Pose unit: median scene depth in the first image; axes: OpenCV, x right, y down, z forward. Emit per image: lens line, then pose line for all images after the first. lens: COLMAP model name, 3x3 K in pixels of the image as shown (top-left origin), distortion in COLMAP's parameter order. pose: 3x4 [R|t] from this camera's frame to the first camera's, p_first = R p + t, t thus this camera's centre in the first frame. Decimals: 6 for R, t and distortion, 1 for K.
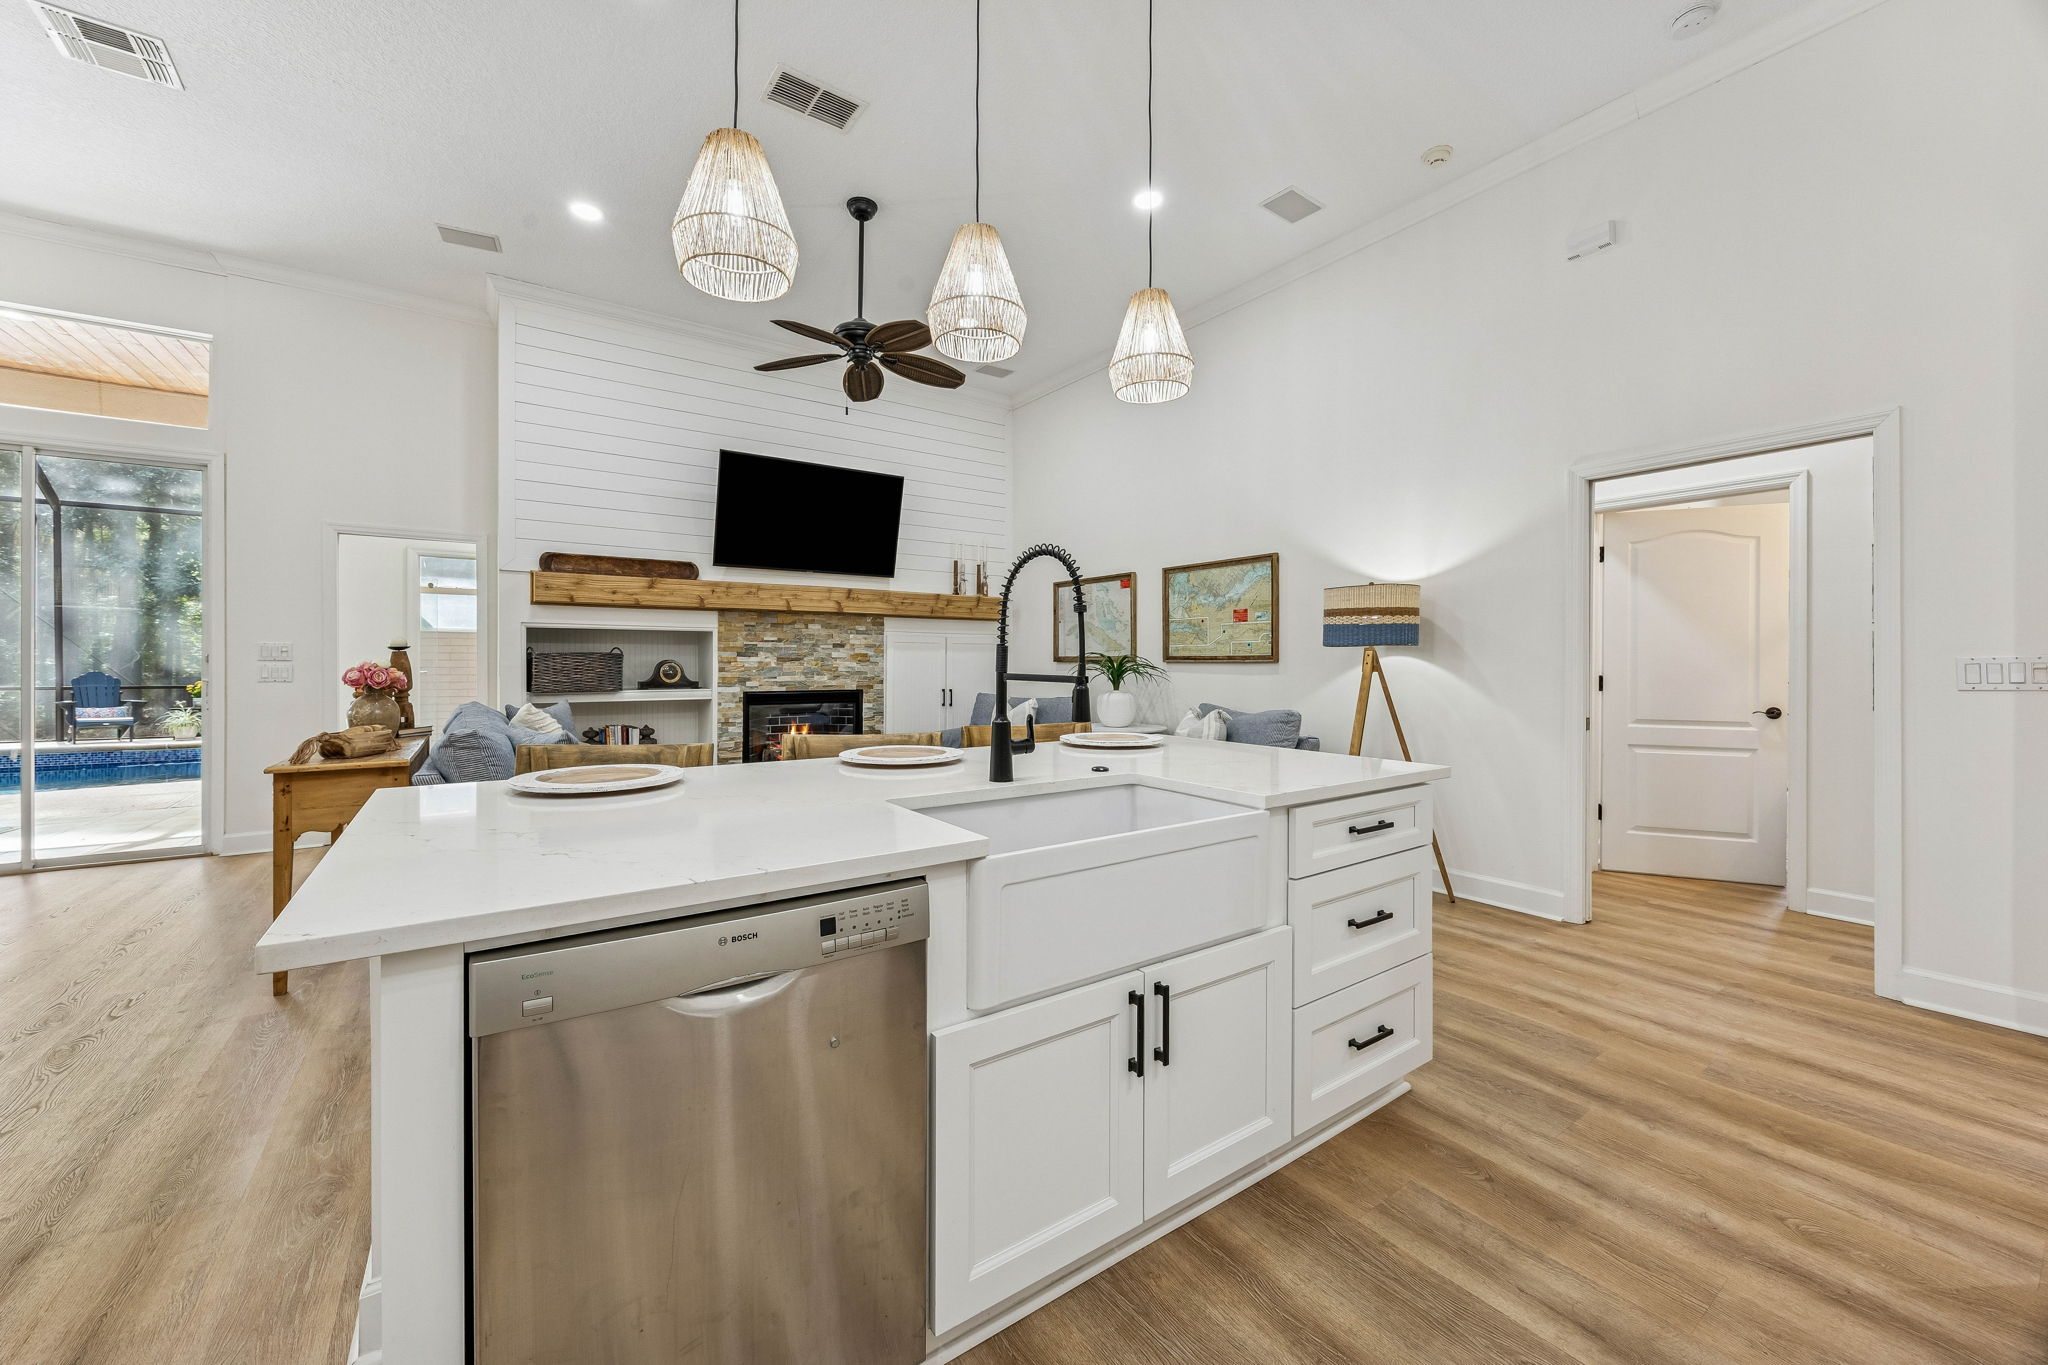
lens RADIAL K [[791.0, 0, 1030.9], [0, 791.0, 680.4], [0, 0, 1]] dist [-0.006500, -0.000479]
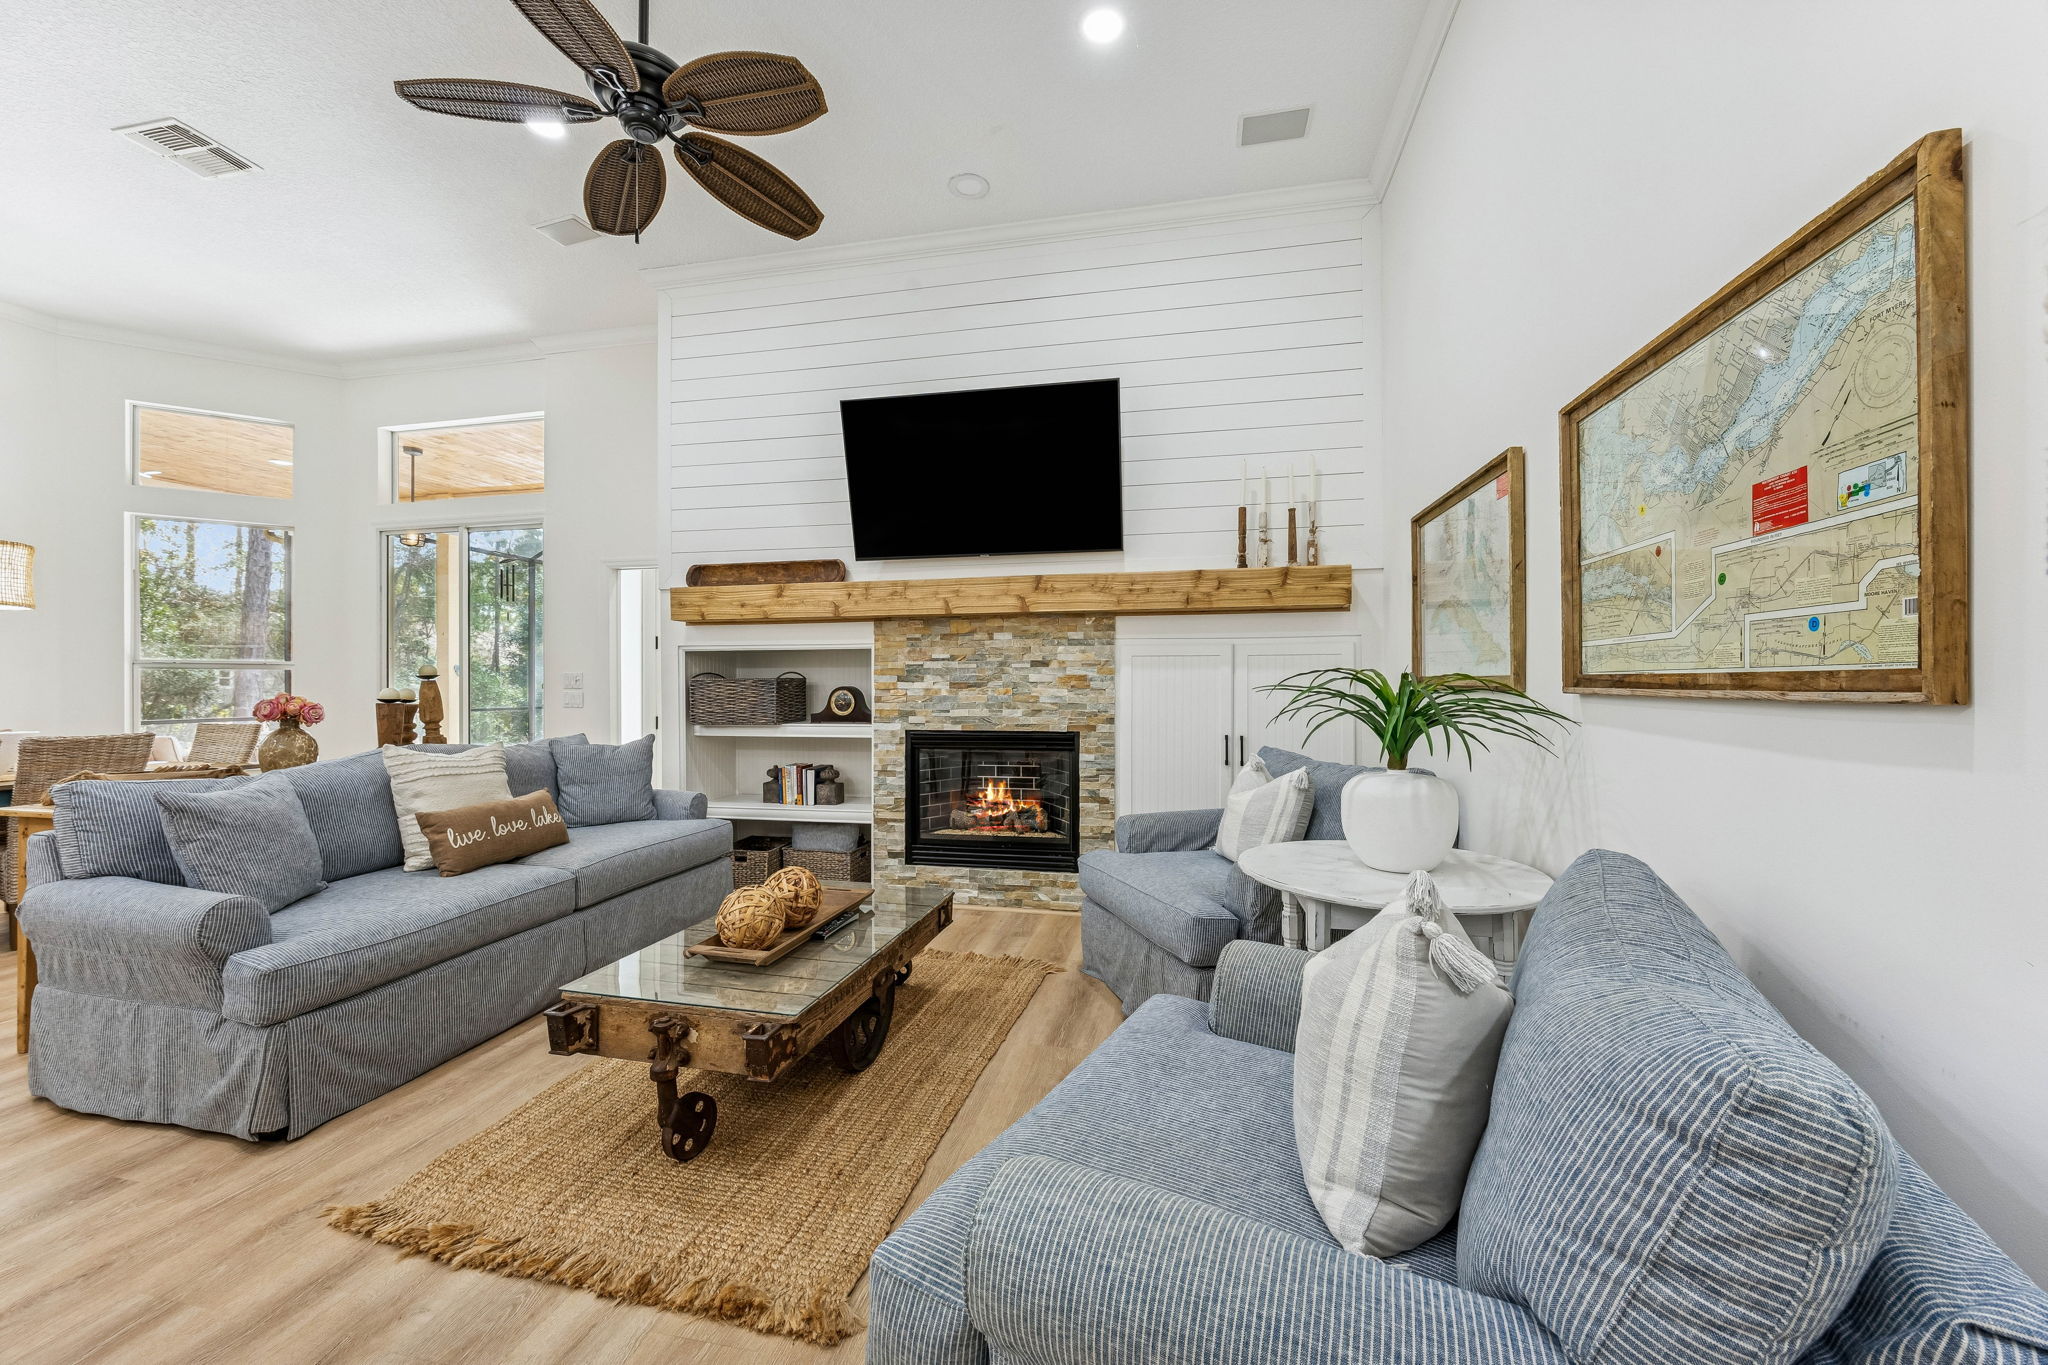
lens RADIAL K [[791.0, 0, 1026.2], [0, 791.0, 690.4], [0, 0, 1]] dist [-0.006500, -0.000479]
pose [[0.677998, 0.003674, -0.735055, 0.248914], [-0.011987, 0.999910, -0.006058, -0.019171], [0.734966, 0.012919, 0.677981, 0.591847]]
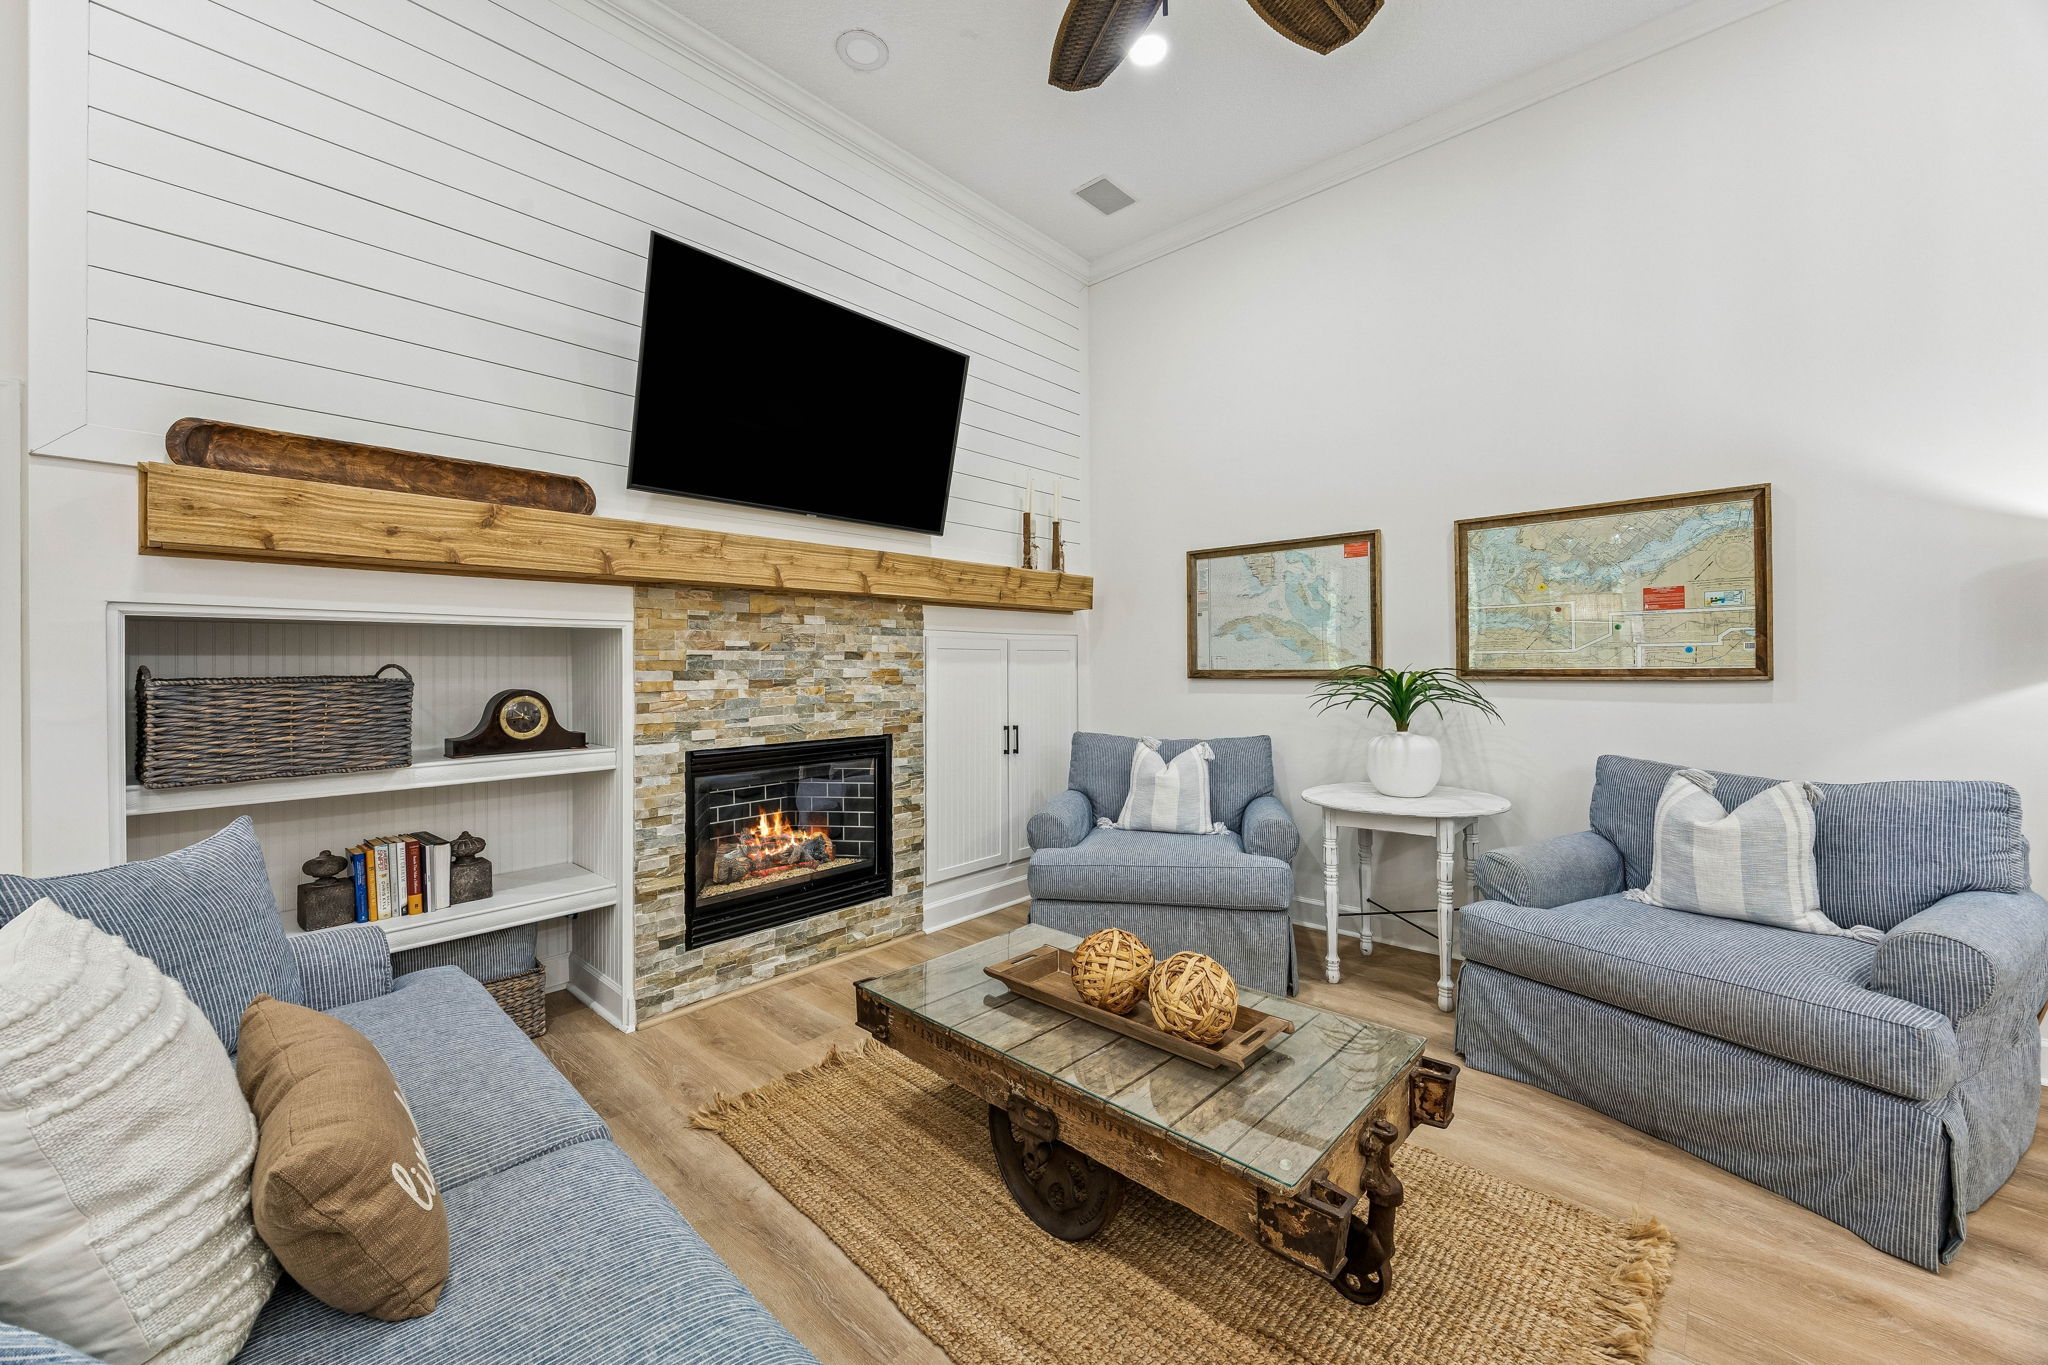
lens RADIAL K [[791.0, 0, 1021.9], [0, 791.0, 669.9], [0, 0, 1]] dist [-0.006500, -0.000479]
pose [[0.977223, -0.011680, 0.211892, -0.265324], [0.015689, 0.999728, -0.017248, -0.024797], [-0.211633, 0.020179, 0.977141, 0.479064]]
